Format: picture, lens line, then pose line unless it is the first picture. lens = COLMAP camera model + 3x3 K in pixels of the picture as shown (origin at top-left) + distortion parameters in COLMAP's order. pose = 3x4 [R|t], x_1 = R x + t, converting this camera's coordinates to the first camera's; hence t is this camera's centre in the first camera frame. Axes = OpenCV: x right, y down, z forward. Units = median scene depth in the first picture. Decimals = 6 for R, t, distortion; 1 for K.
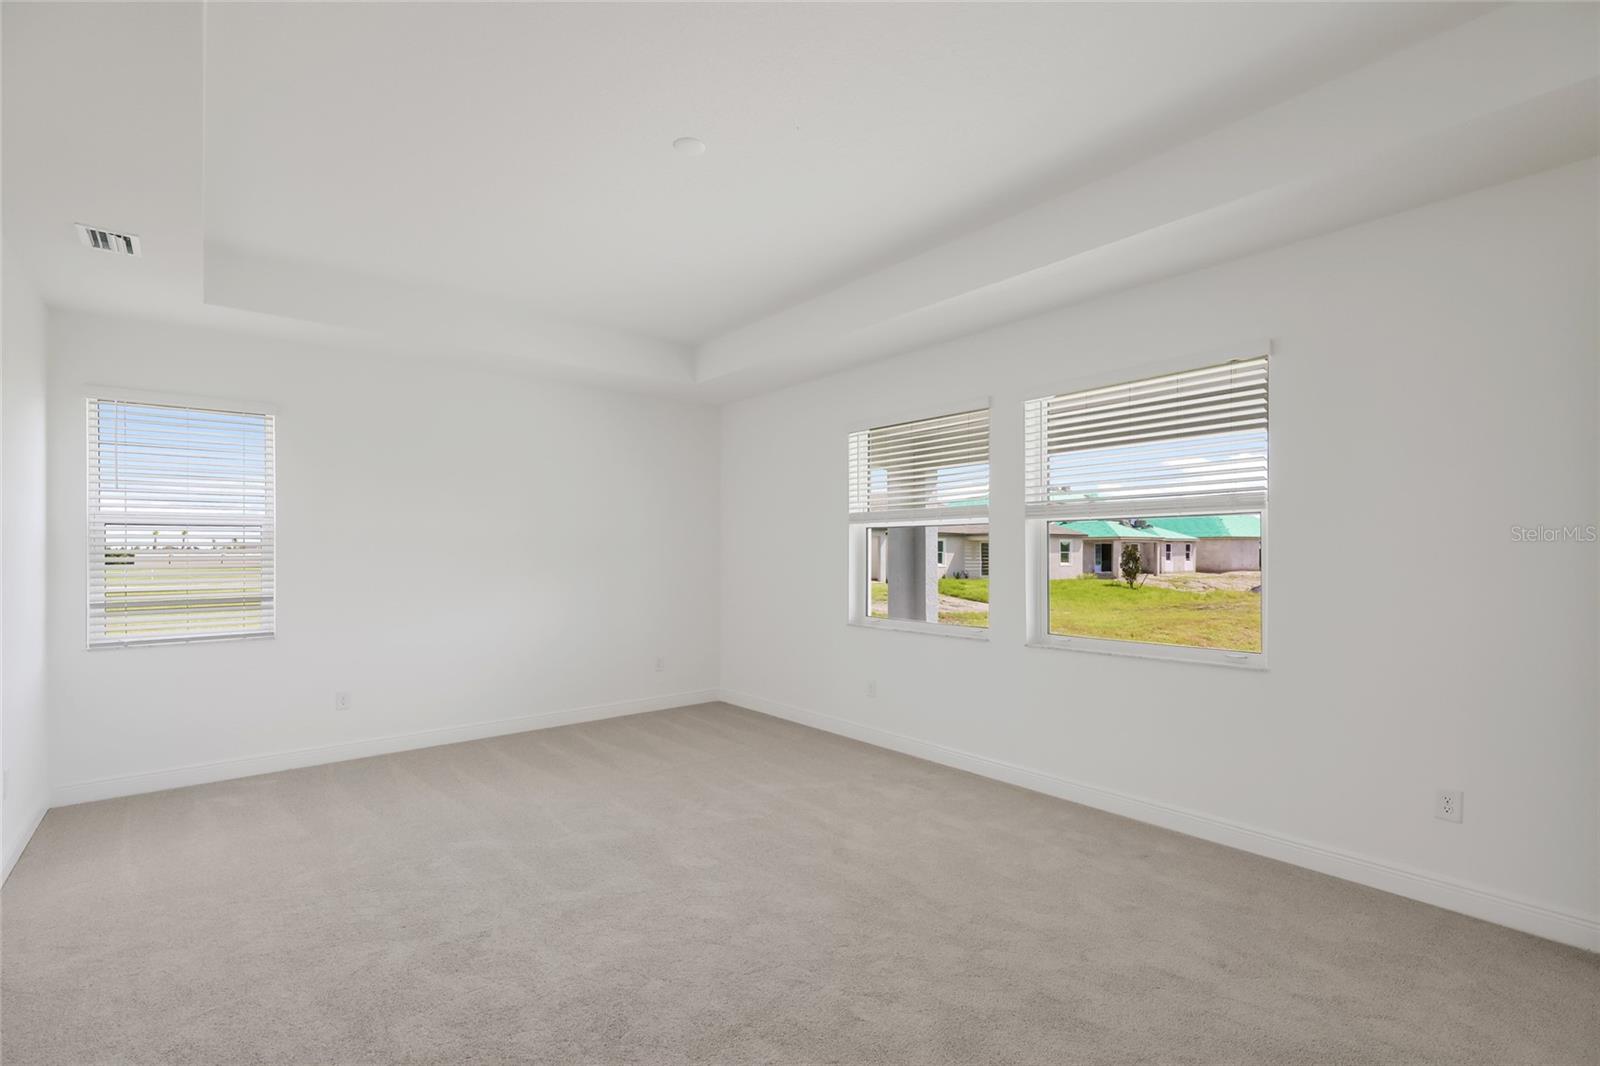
lens RADIAL K [[746.2, 0, 797.0], [0, 746.2, 543.4], [0, 0, 1]] dist [0.015733, -0.000952]
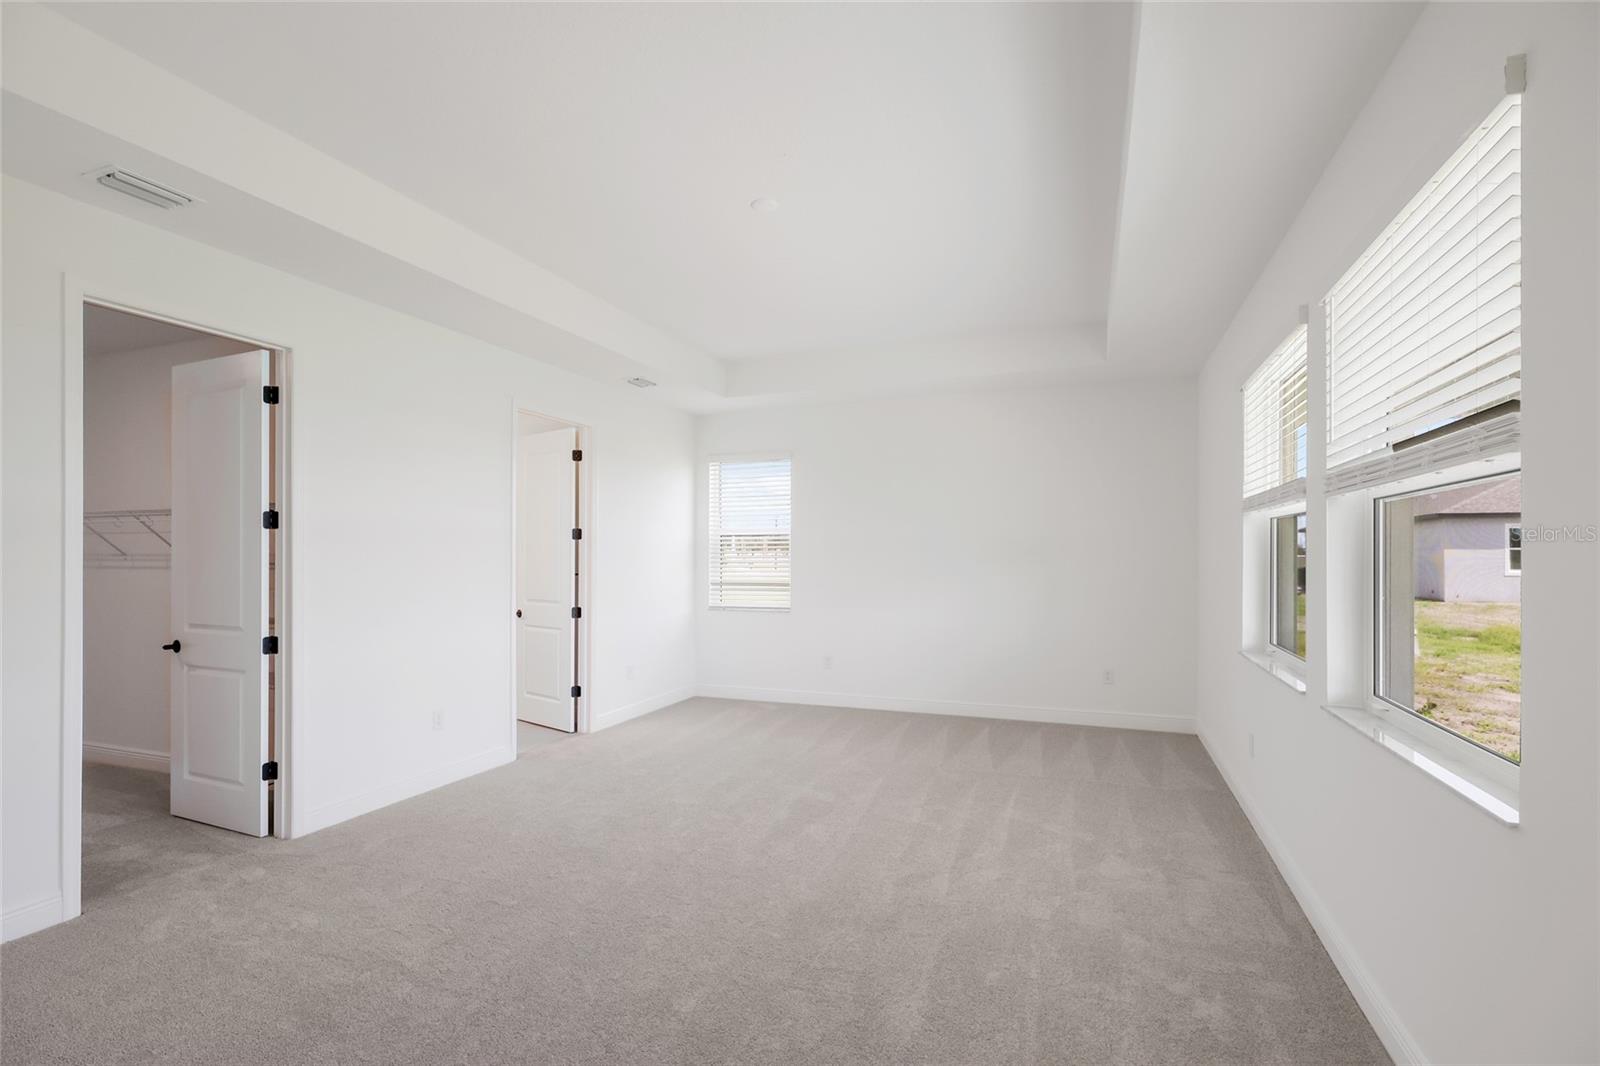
lens RADIAL K [[746.2, 0, 797.1], [0, 746.2, 542.6], [0, 0, 1]] dist [0.015733, -0.000952]
pose [[0.492736, -0.013385, -0.870076, 0.618685], [0.008048, 0.999909, -0.010825, 0.009531], [0.870141, -0.001668, 0.492799, 0.333359]]
